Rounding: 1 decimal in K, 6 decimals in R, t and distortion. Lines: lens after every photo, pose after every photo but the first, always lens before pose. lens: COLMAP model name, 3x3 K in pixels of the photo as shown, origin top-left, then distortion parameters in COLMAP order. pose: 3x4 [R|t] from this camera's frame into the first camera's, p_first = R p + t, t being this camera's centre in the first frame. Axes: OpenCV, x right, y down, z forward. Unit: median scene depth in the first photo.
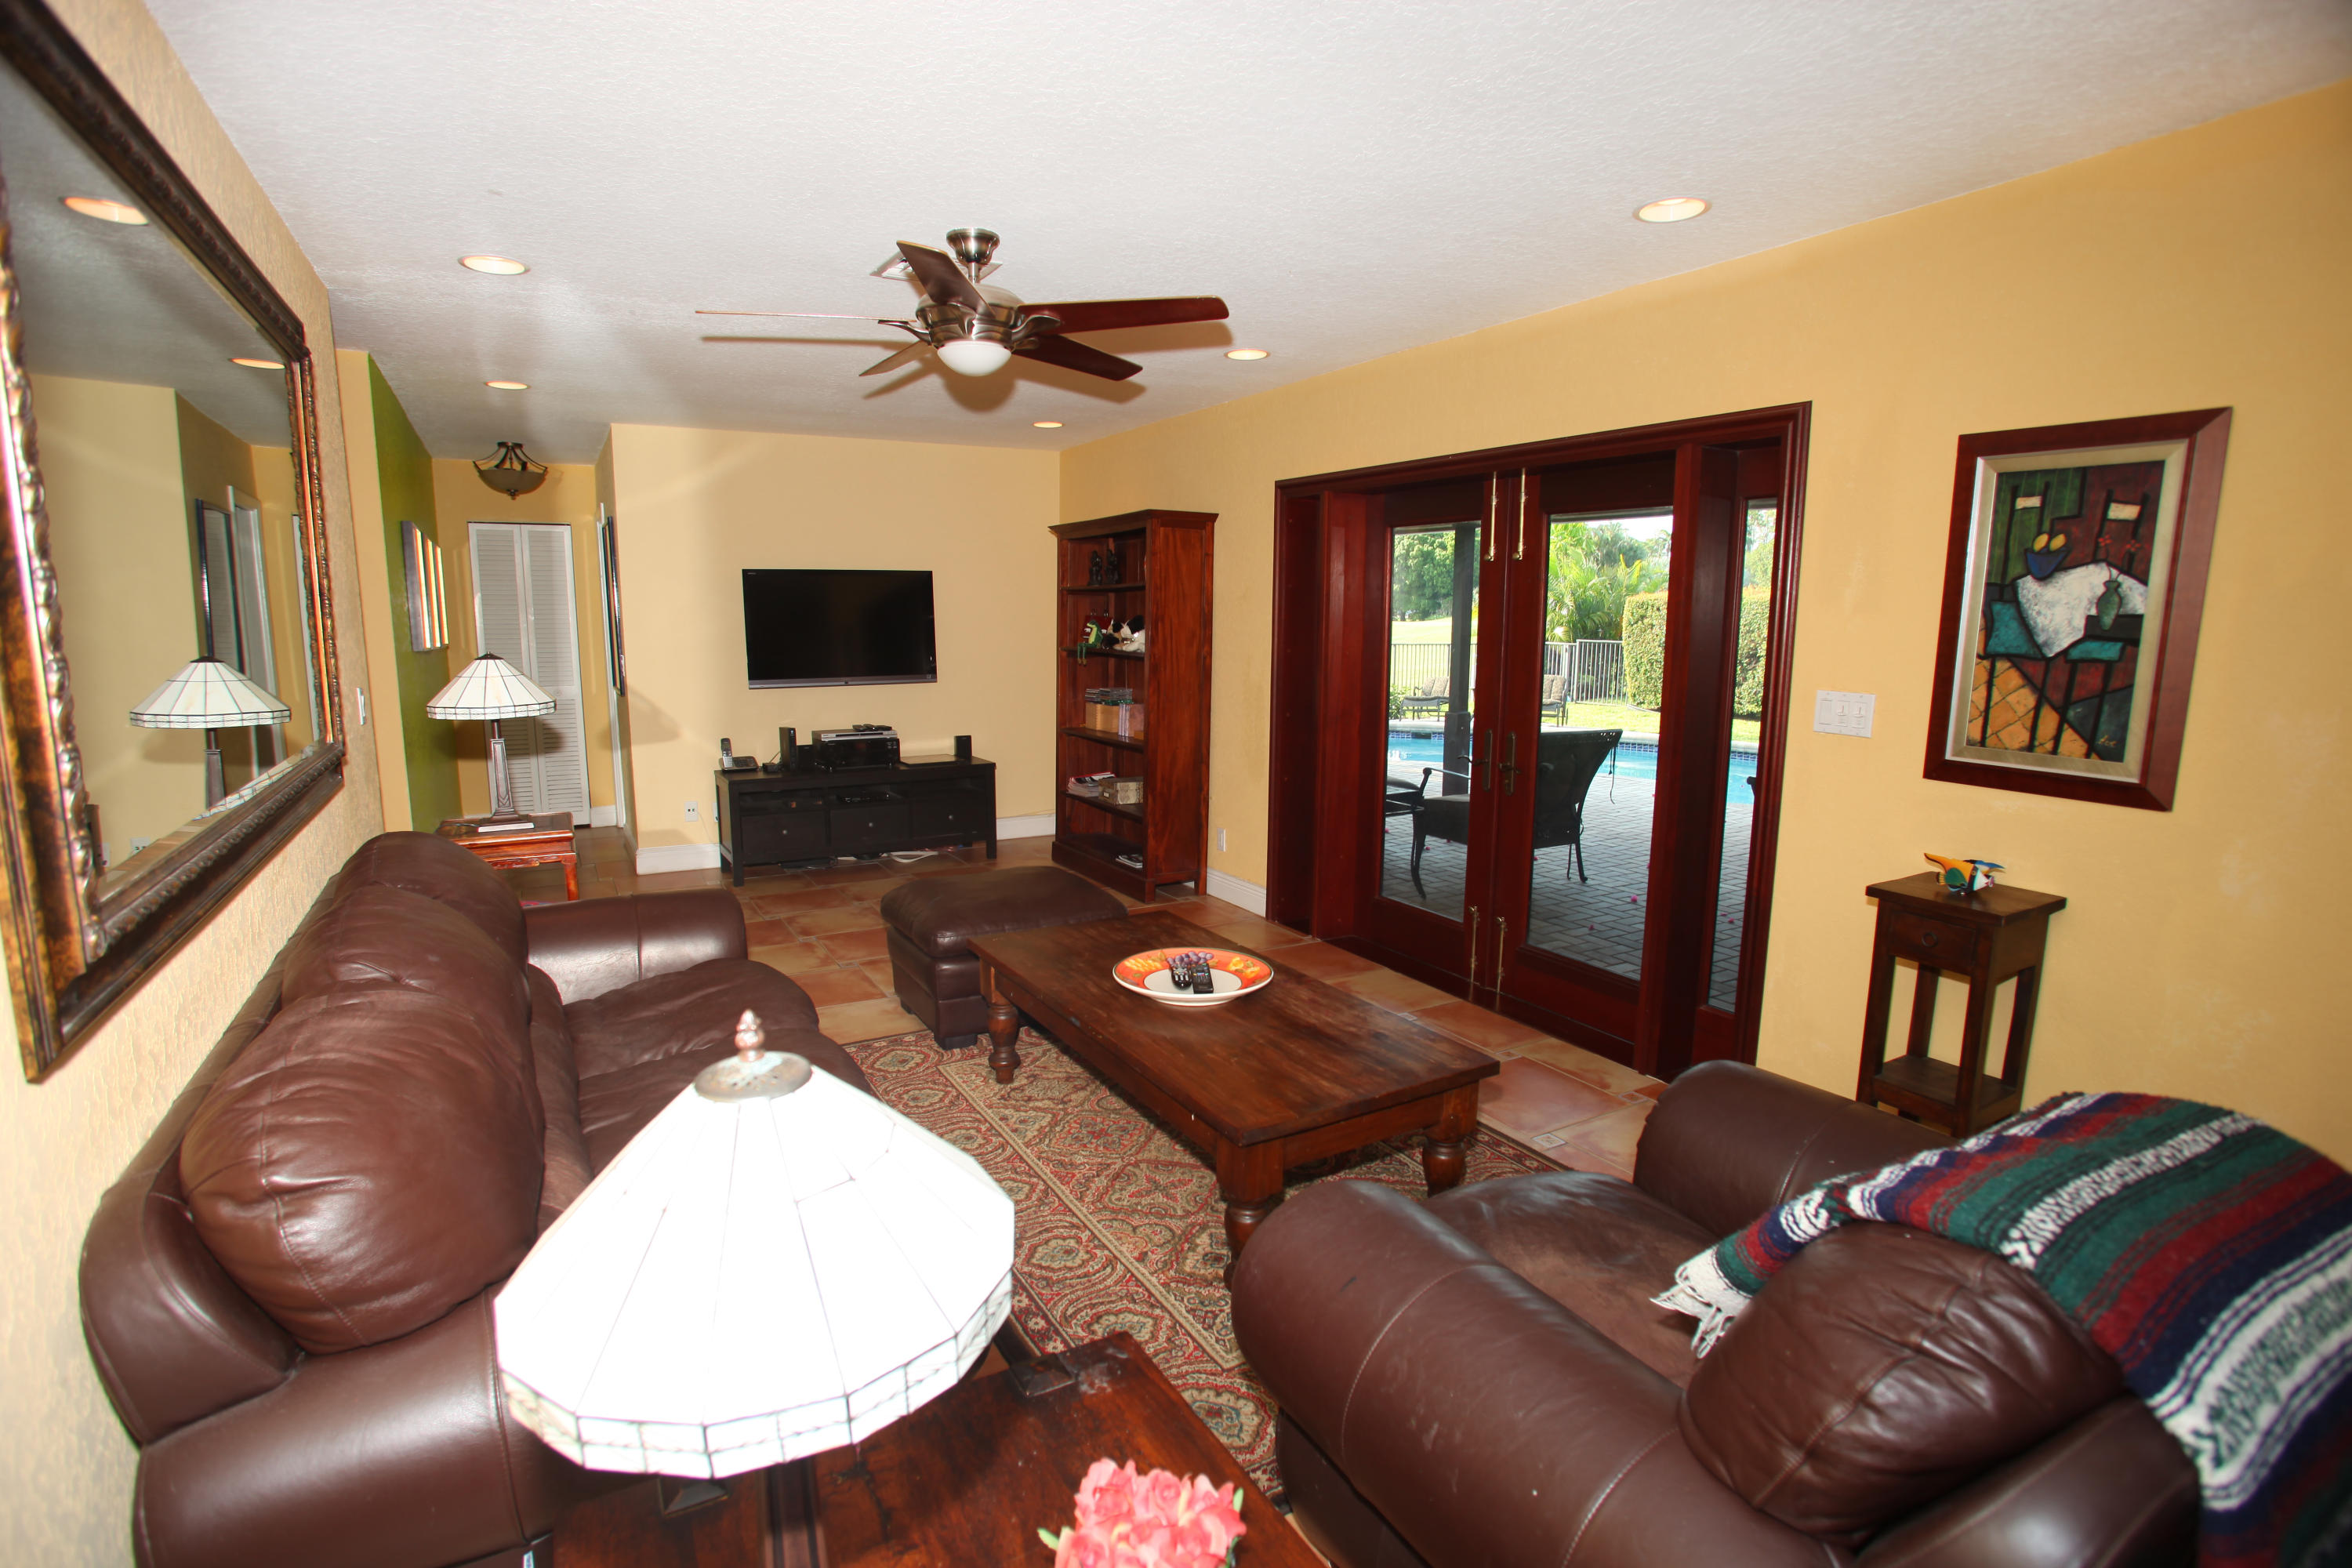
lens RADIAL K [[1149.8, 0, 1174.9], [0, 1149.8, 793.3], [0, 0, 1]] dist [-0.078872, 0.039355]
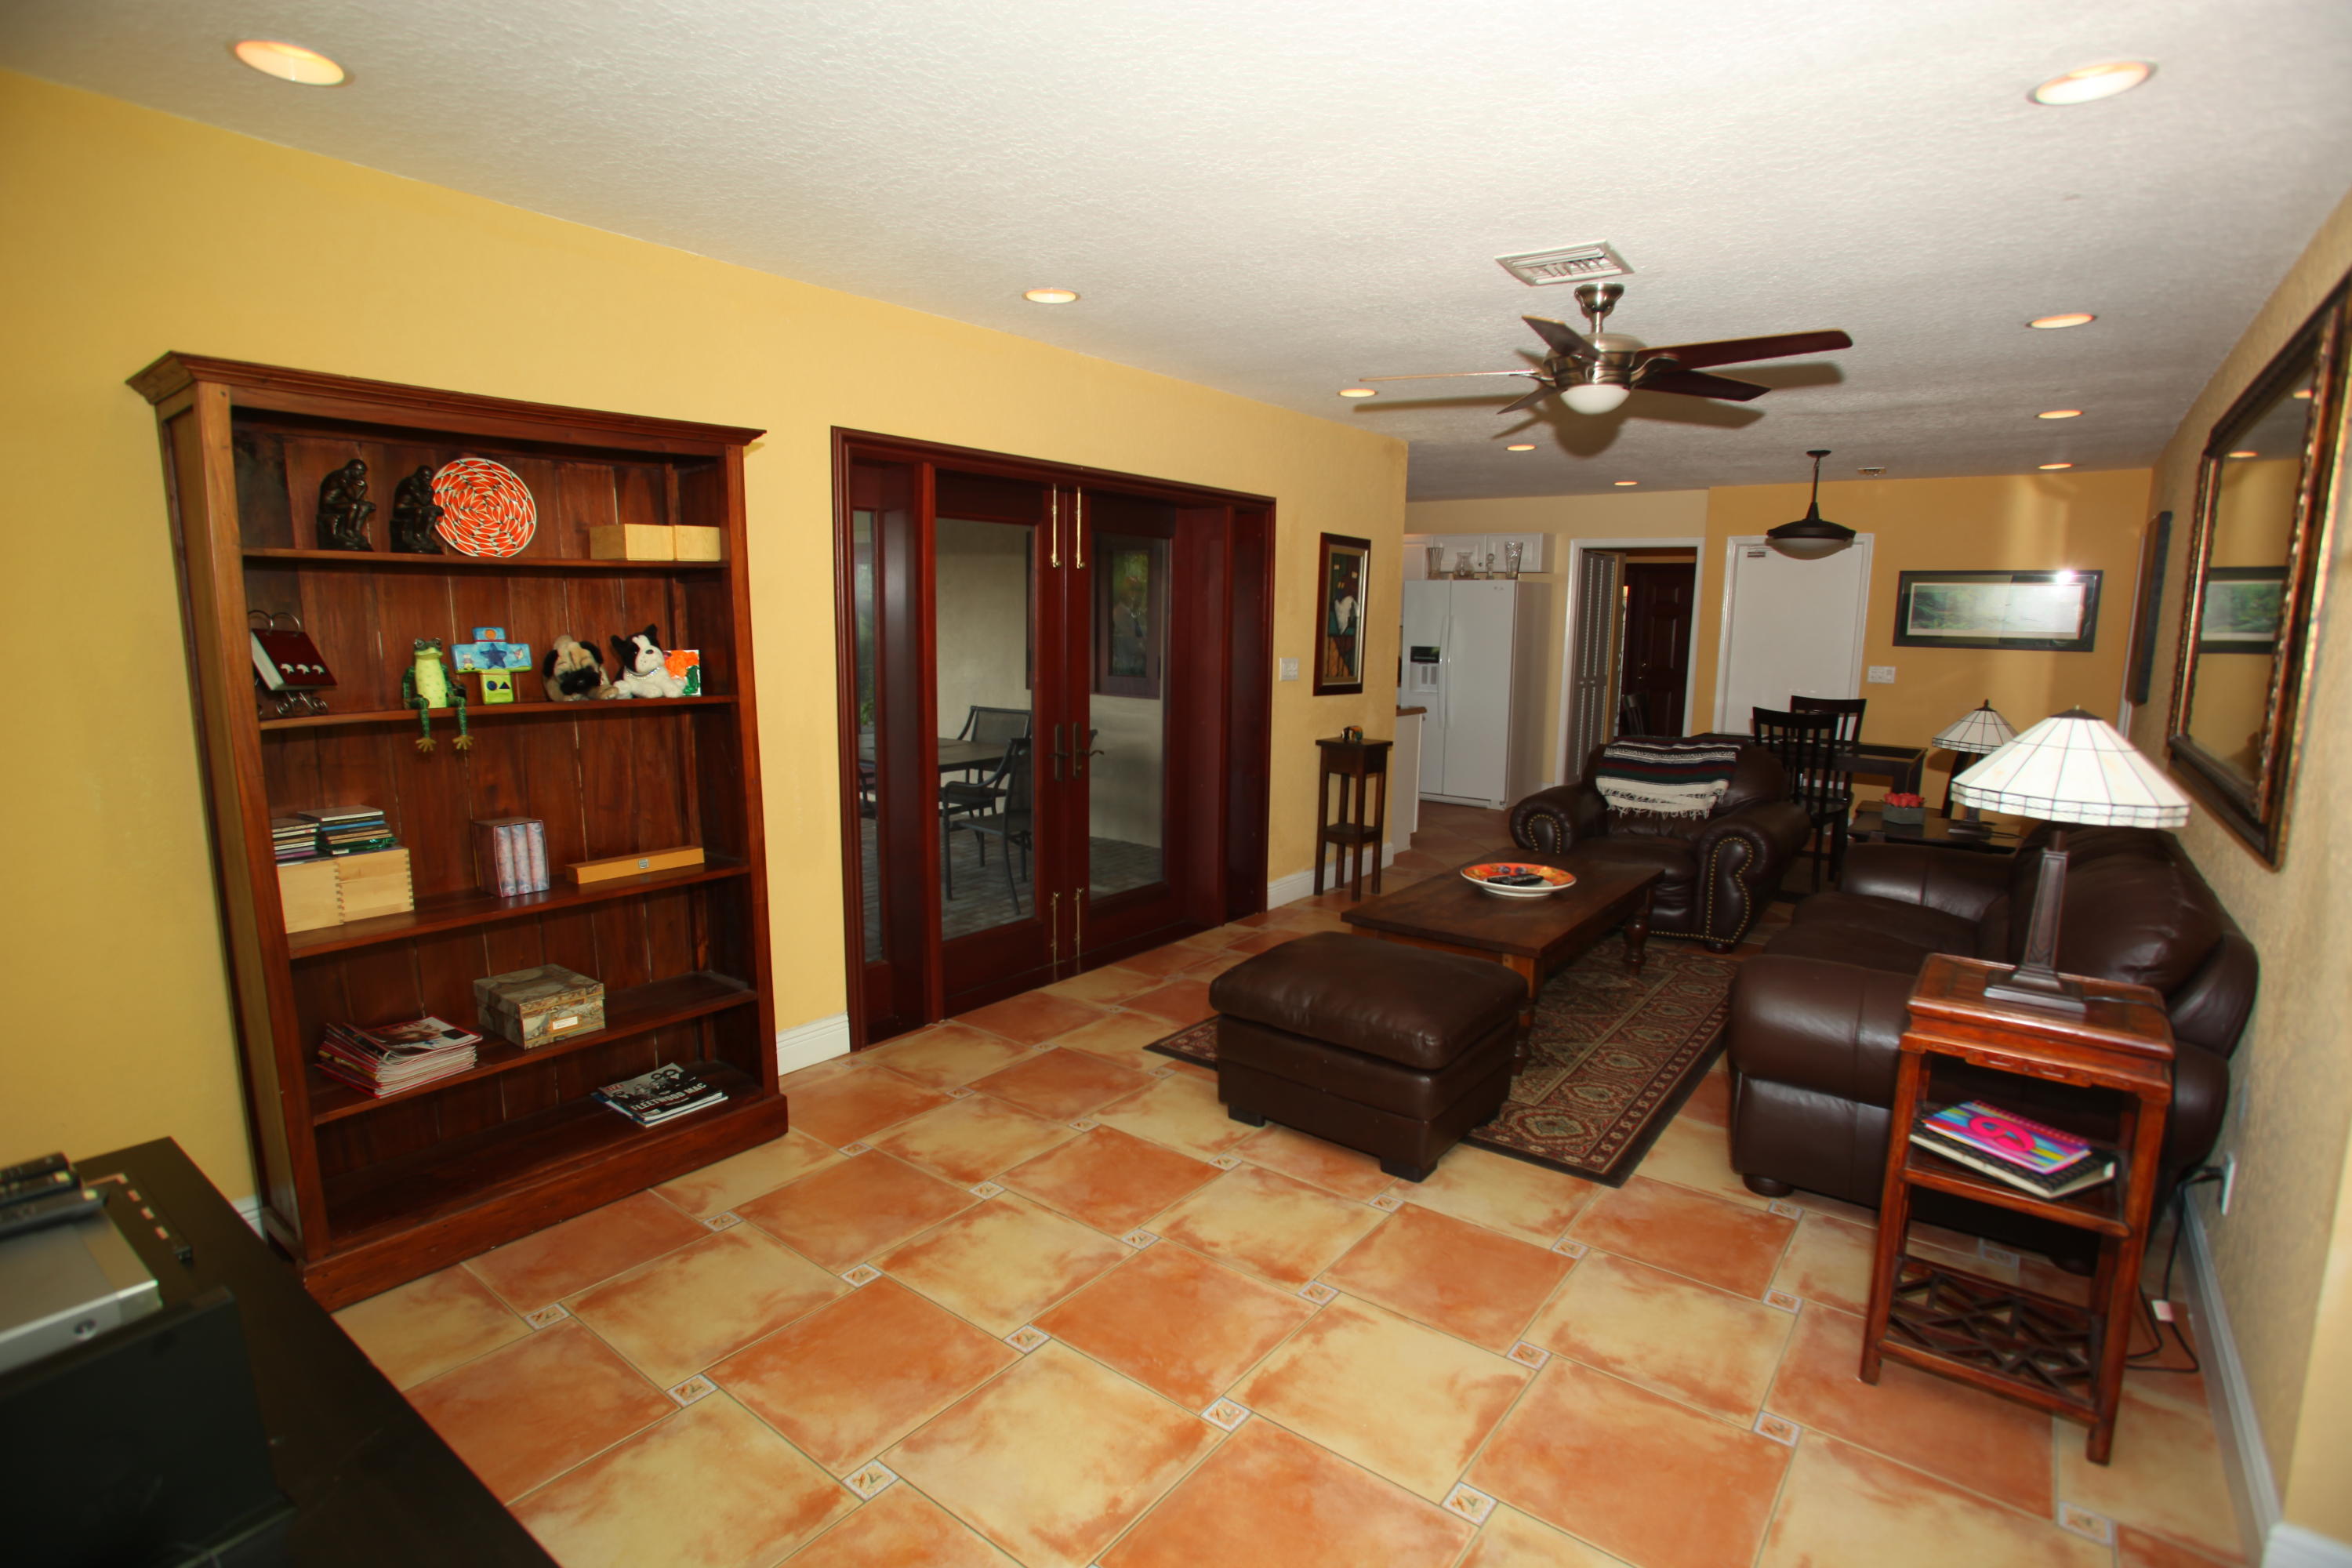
lens RADIAL K [[1149.8, 0, 1174.9], [0, 1149.8, 793.3], [0, 0, 1]] dist [-0.078872, 0.039355]
pose [[-0.388687, -0.140438, 0.910604, -0.853256], [0.136504, 0.968631, 0.207653, -0.226673], [-0.911202, 0.205014, -0.357324, 1.462601]]
